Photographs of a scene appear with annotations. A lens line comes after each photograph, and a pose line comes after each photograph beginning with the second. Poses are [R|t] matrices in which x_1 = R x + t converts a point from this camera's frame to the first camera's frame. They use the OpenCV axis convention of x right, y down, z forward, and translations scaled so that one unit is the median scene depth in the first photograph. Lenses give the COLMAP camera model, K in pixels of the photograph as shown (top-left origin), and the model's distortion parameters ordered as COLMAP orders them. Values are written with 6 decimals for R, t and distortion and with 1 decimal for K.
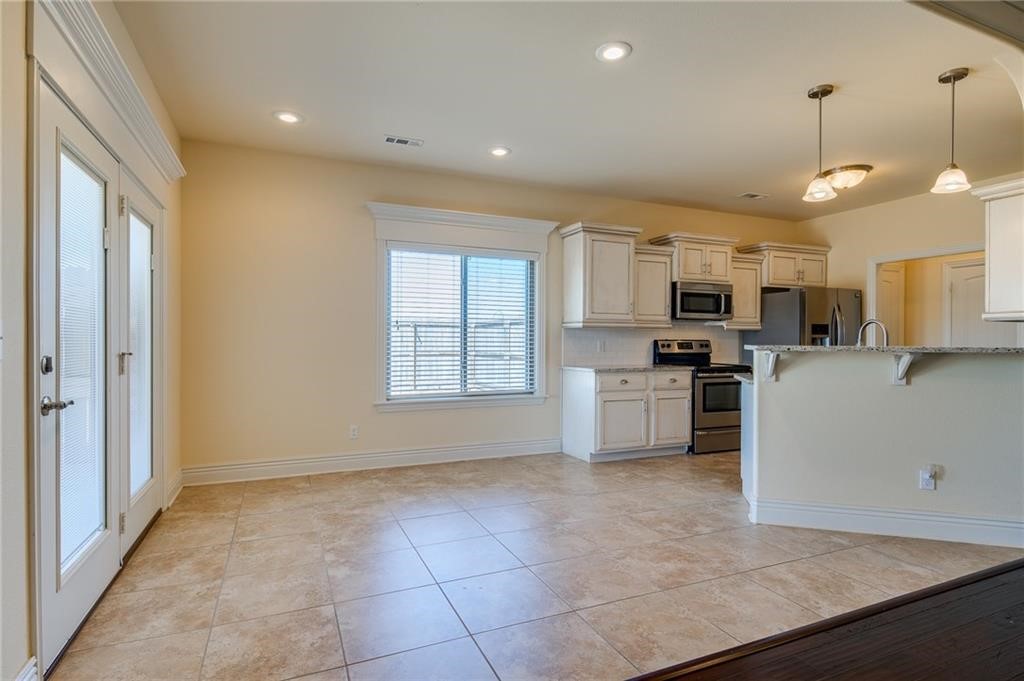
lens RADIAL K [[500.7, 0, 480.5], [0, 500.7, 336.5], [0, 0, 1]] dist [0.014217, -0.009088]
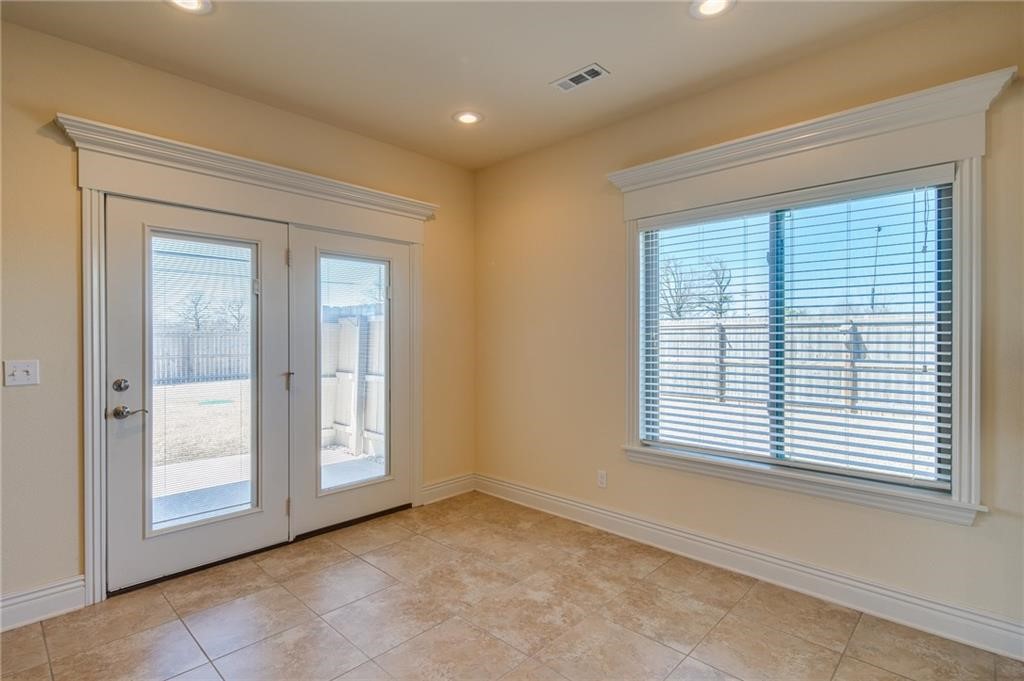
lens RADIAL K [[500.7, 0, 516.2], [0, 500.7, 340.6], [0, 0, 1]] dist [0.014217, -0.009088]
pose [[0.427353, 0.000057, -0.904085, 0.424754], [0.010803, 0.999928, 0.005170, -0.030197], [0.904020, -0.011976, 0.427321, 0.609292]]
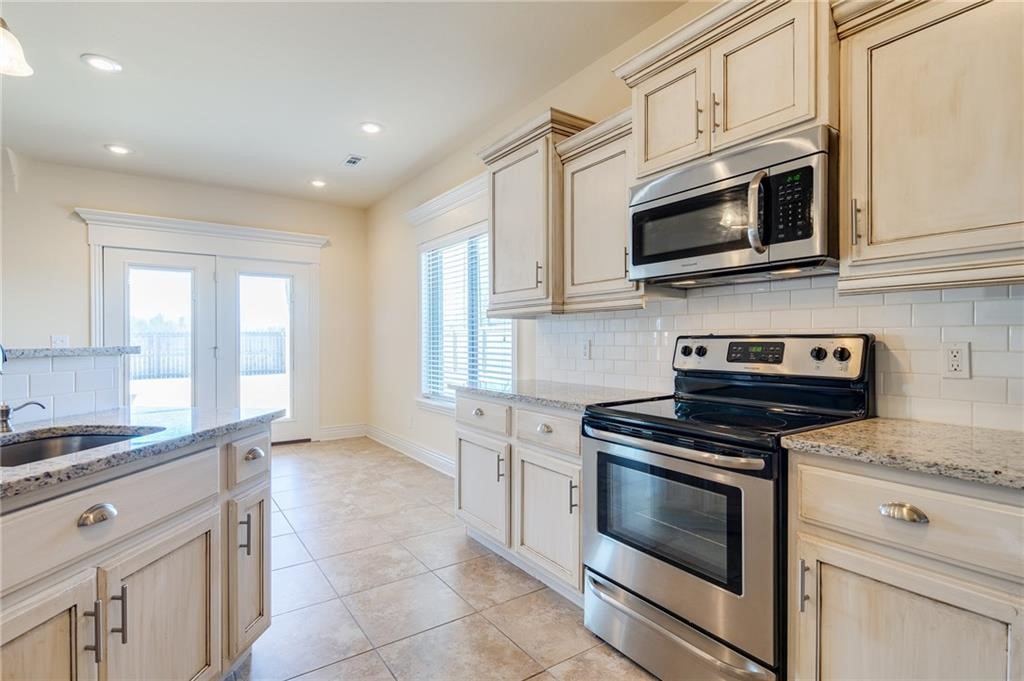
lens RADIAL K [[500.7, 0, 511.7], [0, 500.7, 343.5], [0, 0, 1]] dist [0.014217, -0.009088]
pose [[0.231212, 0.002080, -0.972901, 0.981878], [0.009588, 0.999944, 0.004416, 0.012377], [0.972856, -0.010350, 0.231179, 1.057005]]
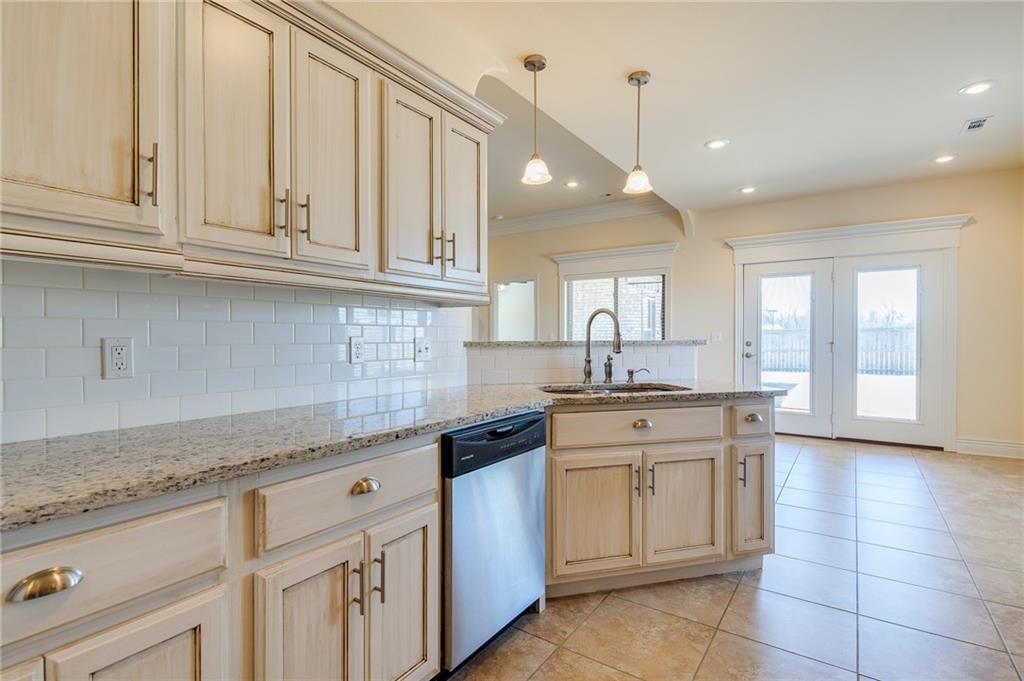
lens RADIAL K [[500.7, 0, 497.1], [0, 500.7, 341.7], [0, 0, 1]] dist [0.014217, -0.009088]
pose [[-0.833607, 0.002175, -0.552353, 1.090036], [0.002486, 0.999997, 0.000186, 0.015470], [0.552352, -0.001218, -0.833610, 1.260130]]
